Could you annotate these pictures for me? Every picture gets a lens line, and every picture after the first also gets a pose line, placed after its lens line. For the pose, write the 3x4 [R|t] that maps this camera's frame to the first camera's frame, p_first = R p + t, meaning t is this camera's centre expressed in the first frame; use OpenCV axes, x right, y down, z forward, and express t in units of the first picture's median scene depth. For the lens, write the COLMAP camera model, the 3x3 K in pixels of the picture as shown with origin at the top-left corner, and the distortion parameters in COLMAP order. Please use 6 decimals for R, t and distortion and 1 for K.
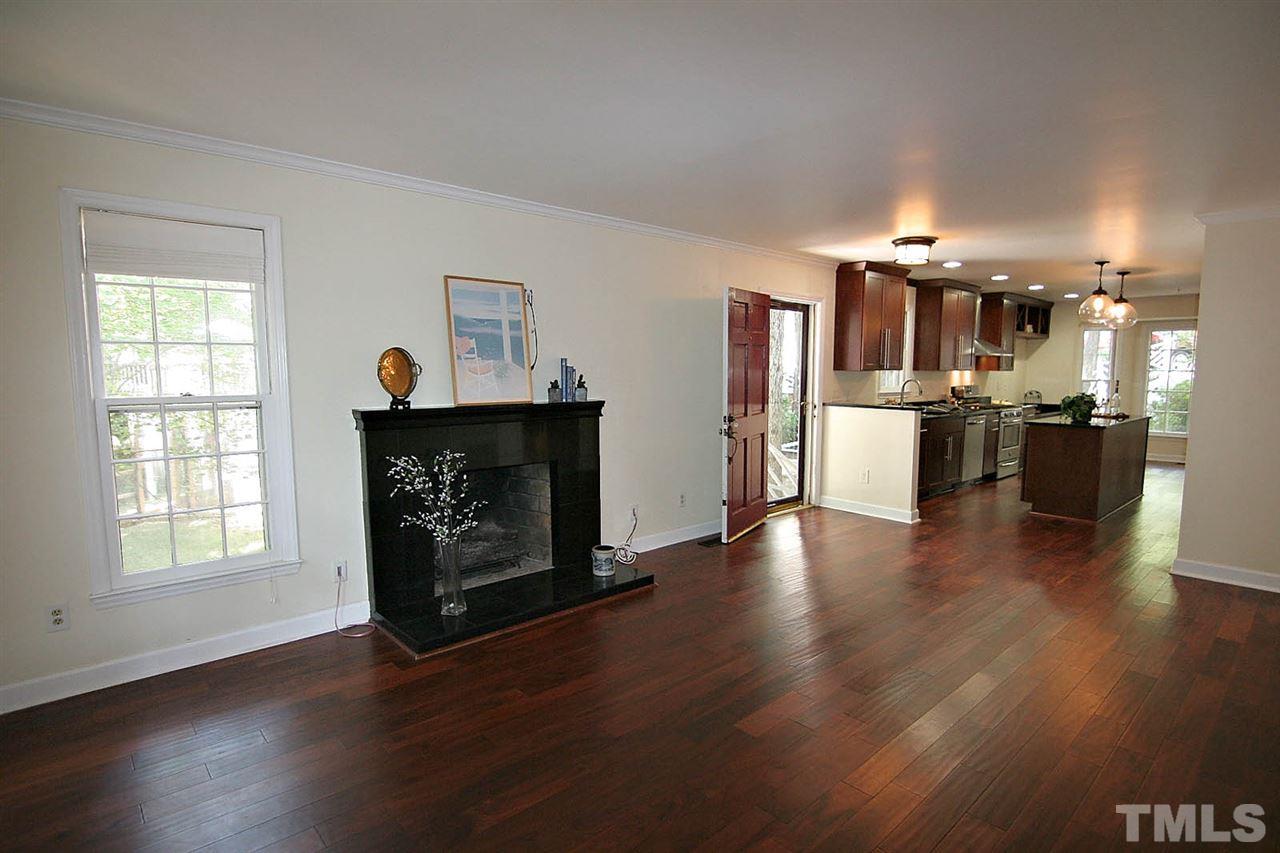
lens RADIAL K [[654.6, 0, 645.7], [0, 654.6, 437.1], [0, 0, 1]] dist [0.016498, 0.000010]
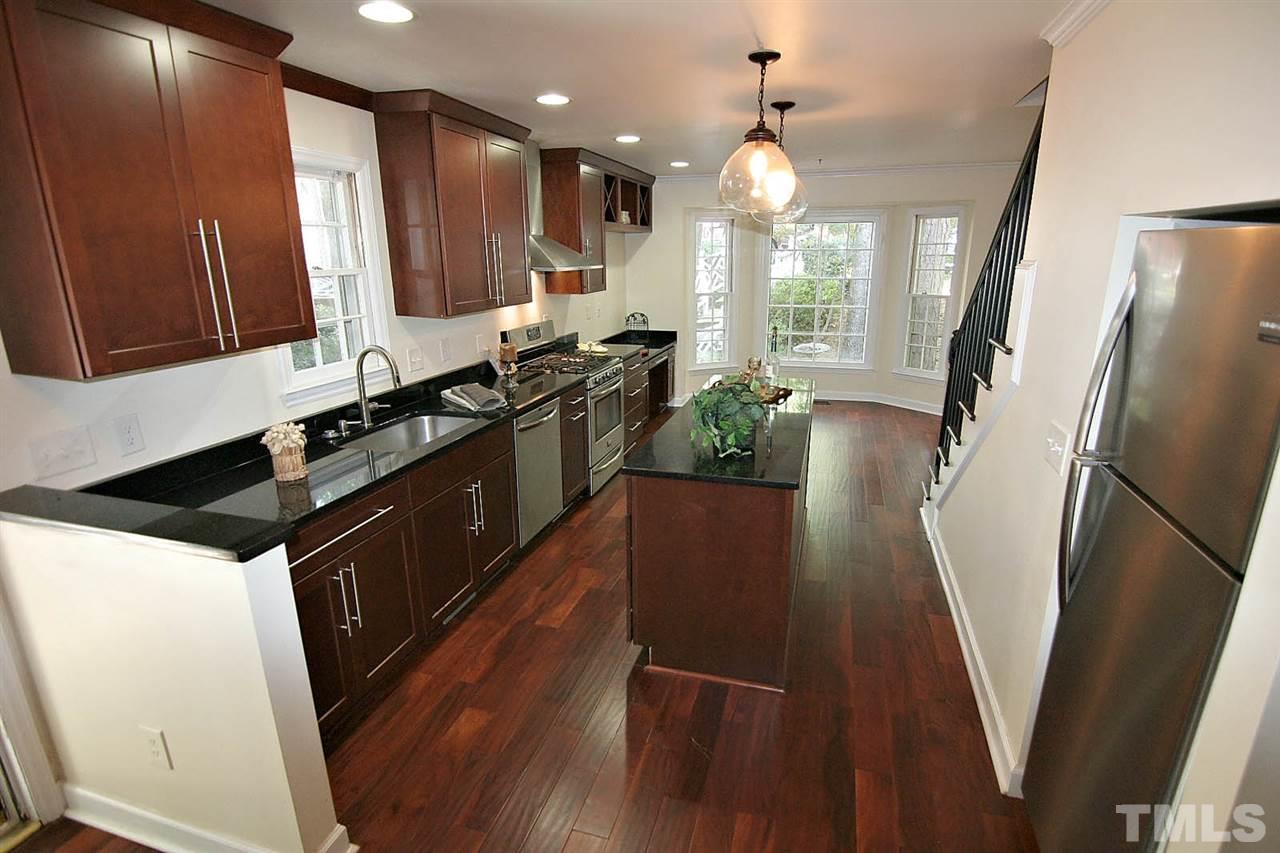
lens RADIAL K [[654.6, 0, 635.9], [0, 654.6, 431.1], [0, 0, 1]] dist [0.016498, 0.000010]
pose [[0.863964, -0.145253, 0.482149, 0.277559], [0.062386, 0.980992, 0.183745, -0.083990], [-0.499674, -0.128670, 0.856604, 0.460905]]
